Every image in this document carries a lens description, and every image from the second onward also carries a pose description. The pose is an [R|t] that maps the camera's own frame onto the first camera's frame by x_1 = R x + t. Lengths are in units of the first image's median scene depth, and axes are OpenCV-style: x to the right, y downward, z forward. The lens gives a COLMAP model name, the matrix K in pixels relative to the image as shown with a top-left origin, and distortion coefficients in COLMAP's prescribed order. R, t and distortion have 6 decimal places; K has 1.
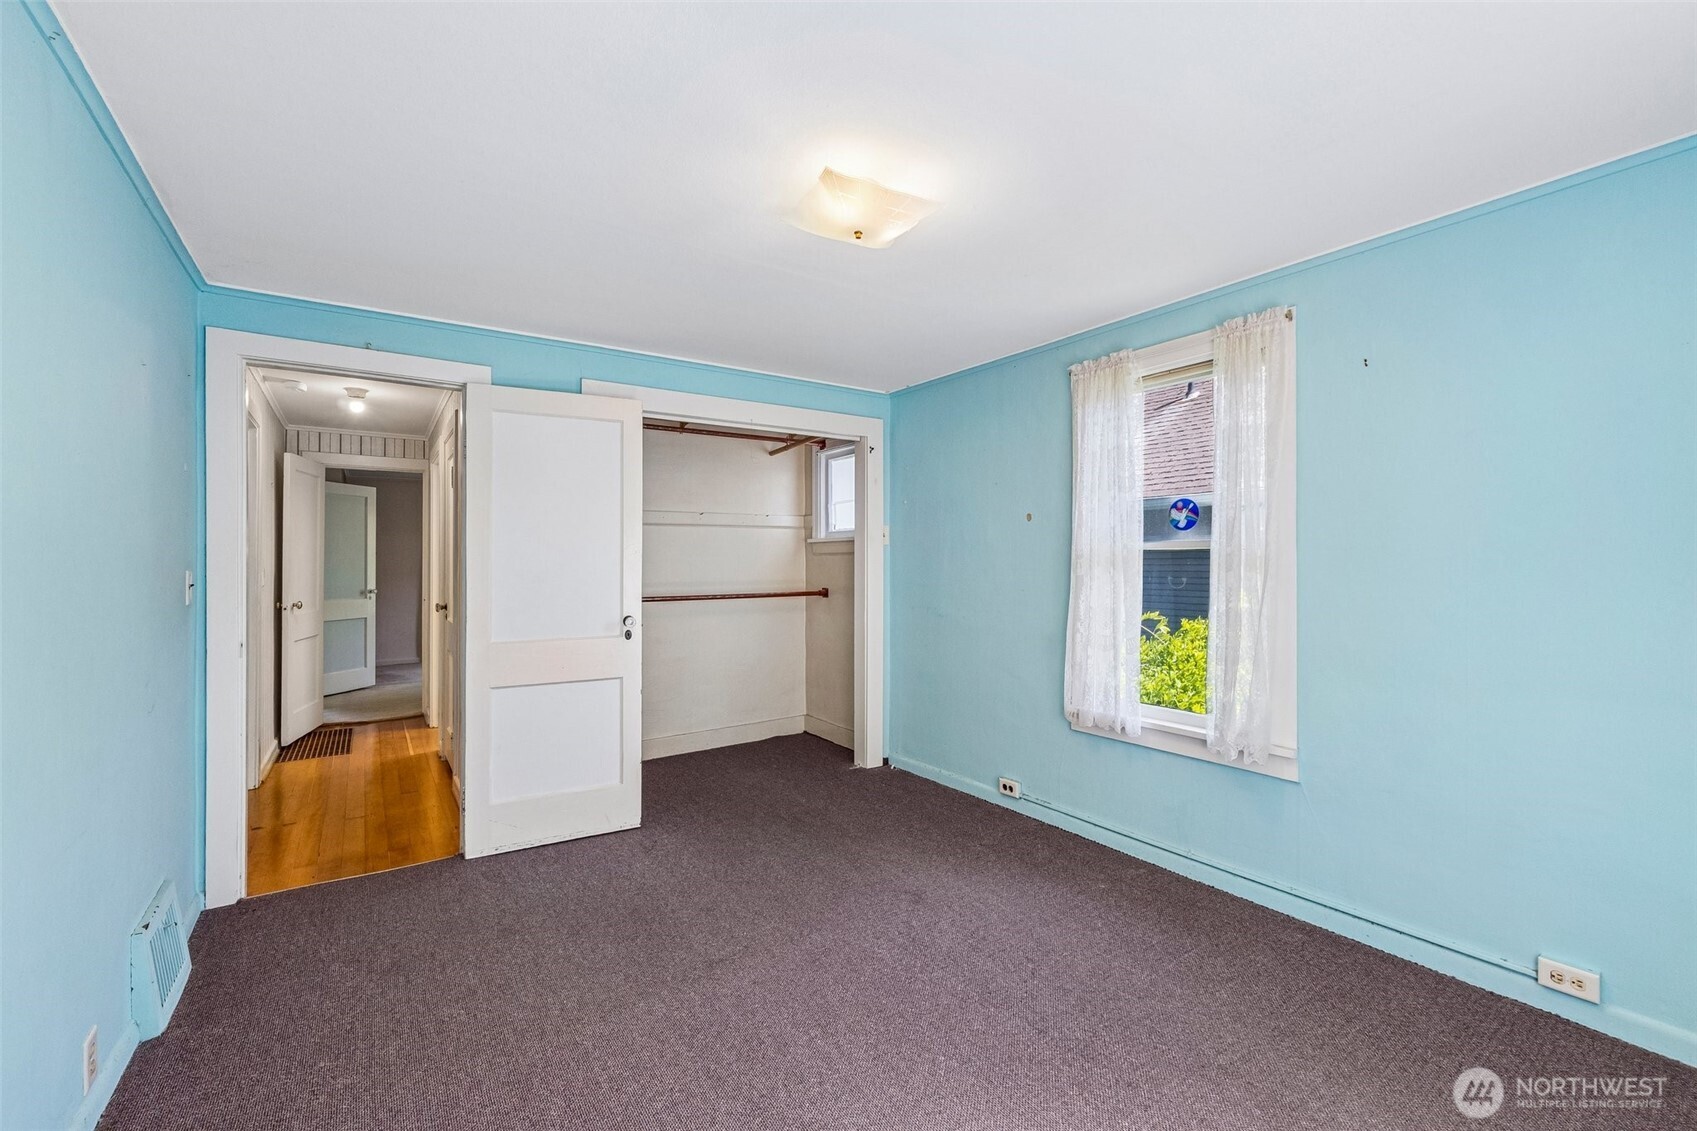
lens RADIAL K [[706.1, 0, 866.0], [0, 706.1, 563.2], [0, 0, 1]] dist [-0.001390, -0.000045]
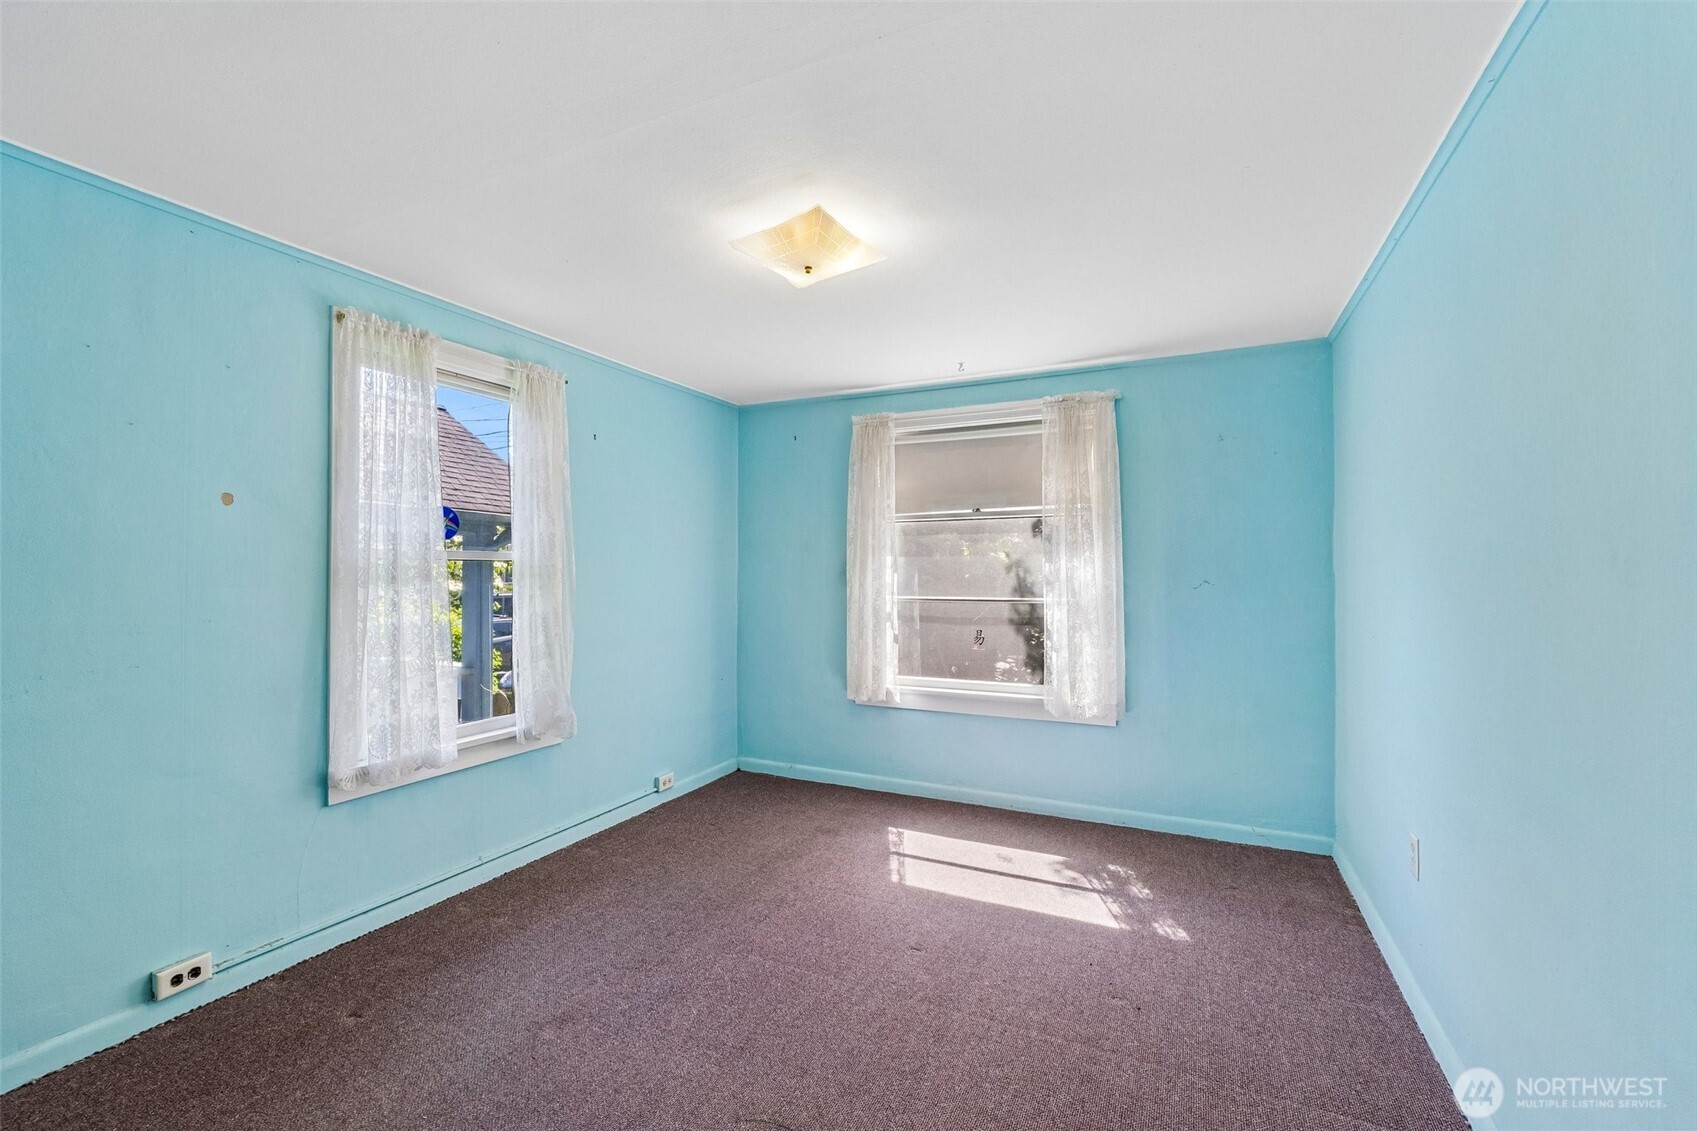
lens RADIAL K [[706.1, 0, 863.4], [0, 706.1, 567.7], [0, 0, 1]] dist [-0.001390, -0.000045]
pose [[-0.491317, 0.009506, 0.870929, -0.729709], [0.006232, 0.999953, -0.007399, 0.002448], [-0.870959, 0.001793, -0.491353, 1.064488]]
